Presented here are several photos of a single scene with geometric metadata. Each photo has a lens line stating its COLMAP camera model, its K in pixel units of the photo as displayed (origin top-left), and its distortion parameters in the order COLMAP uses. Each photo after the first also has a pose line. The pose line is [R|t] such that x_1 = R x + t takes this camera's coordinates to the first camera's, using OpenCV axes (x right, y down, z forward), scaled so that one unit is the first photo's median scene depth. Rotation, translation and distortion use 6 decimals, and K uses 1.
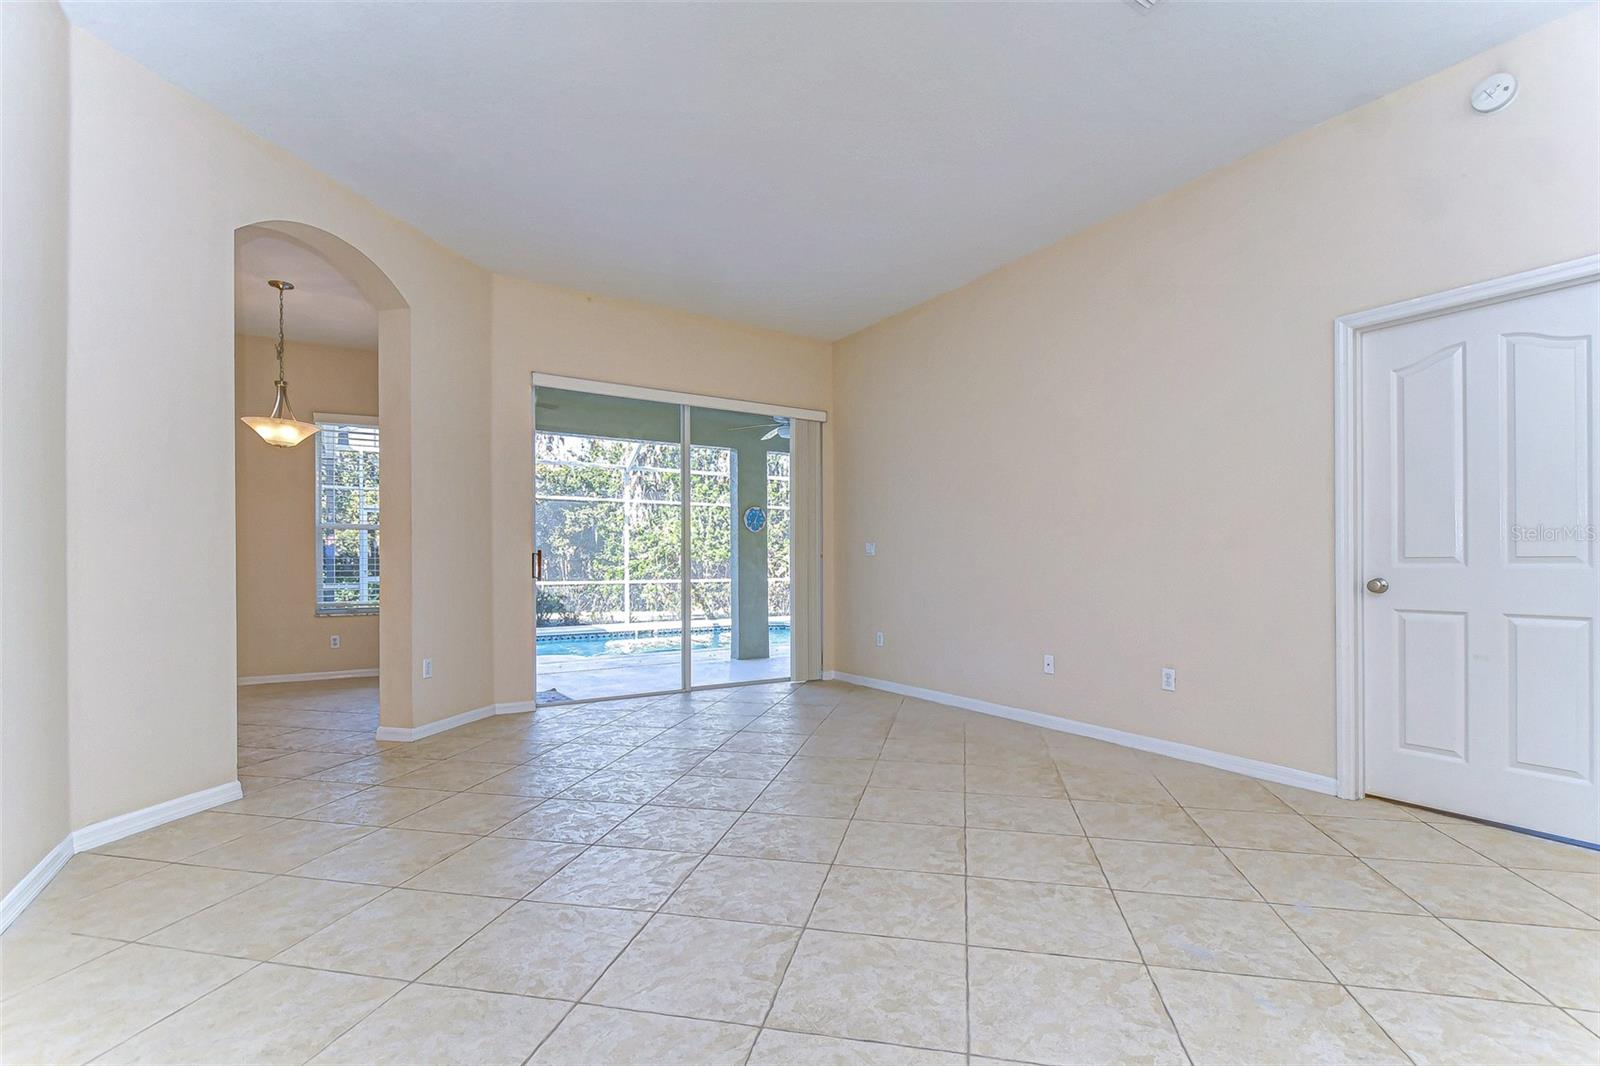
lens RADIAL K [[711.2, 0, 795.1], [0, 711.2, 560.9], [0, 0, 1]] dist [-0.002117, -0.000779]
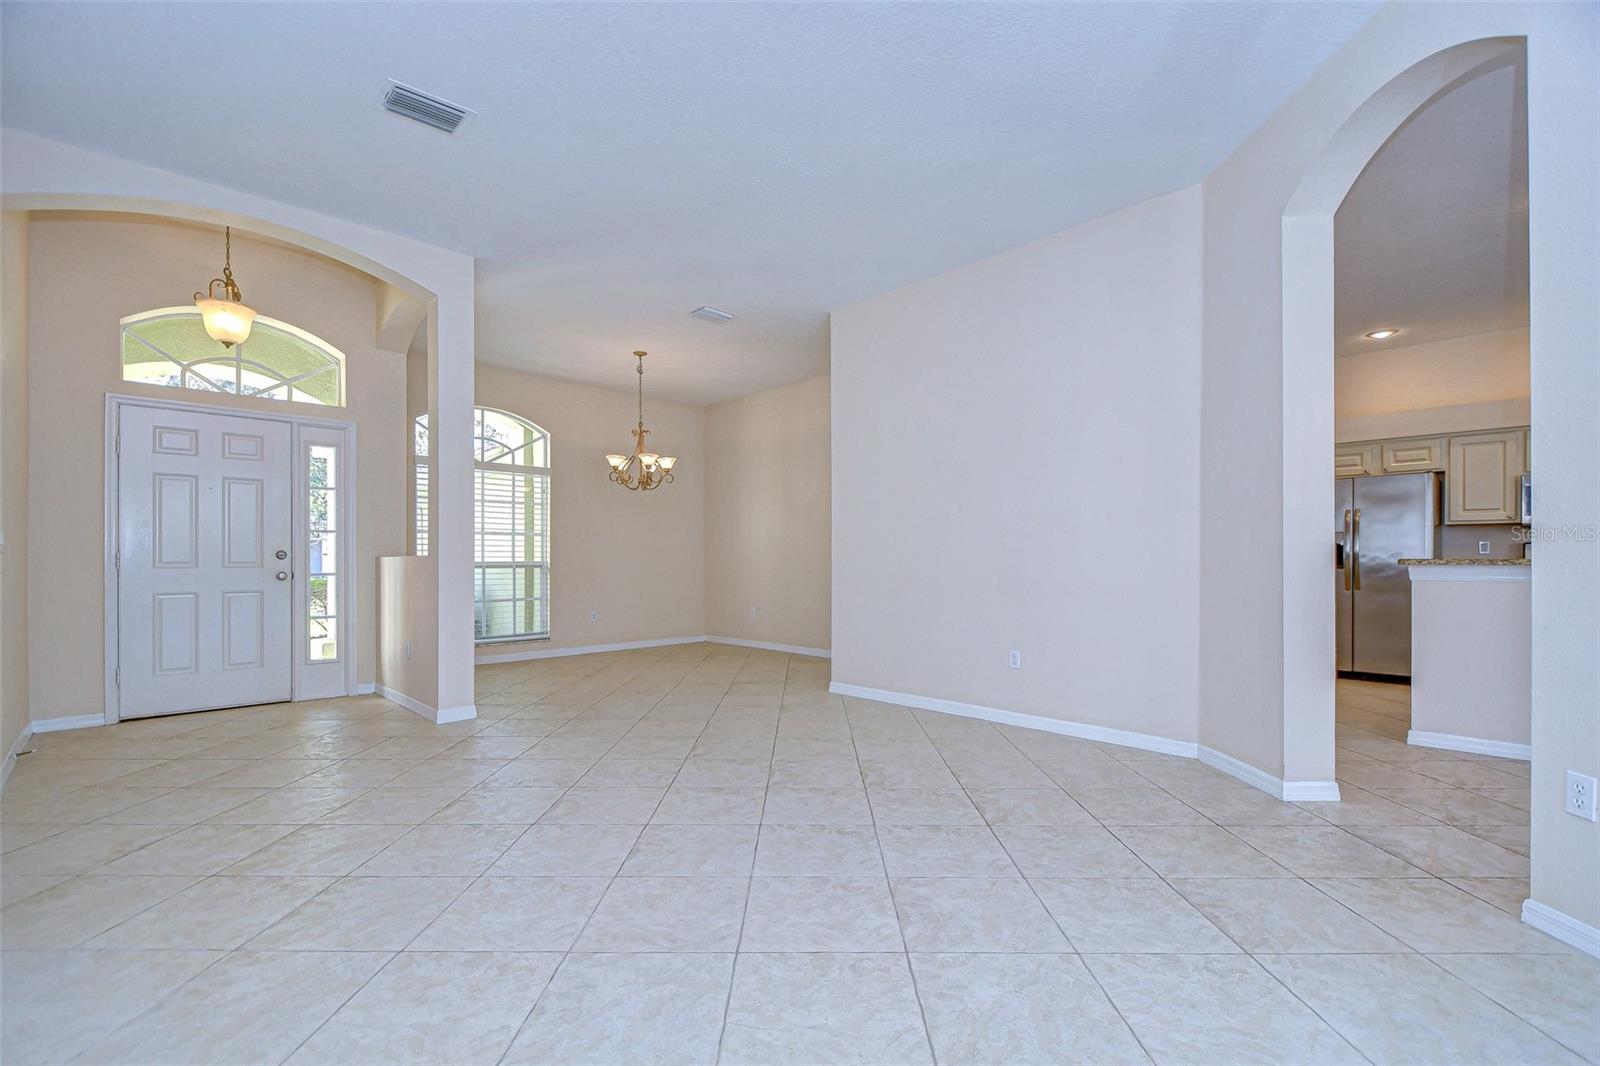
lens RADIAL K [[711.2, 0, 795.1], [0, 711.2, 560.9], [0, 0, 1]] dist [-0.002117, -0.000779]
pose [[-0.978053, 0.002771, -0.208338, 0.091396], [0.002392, 0.999995, 0.002072, 0.001785], [0.208343, 0.001528, -0.978055, 2.197271]]
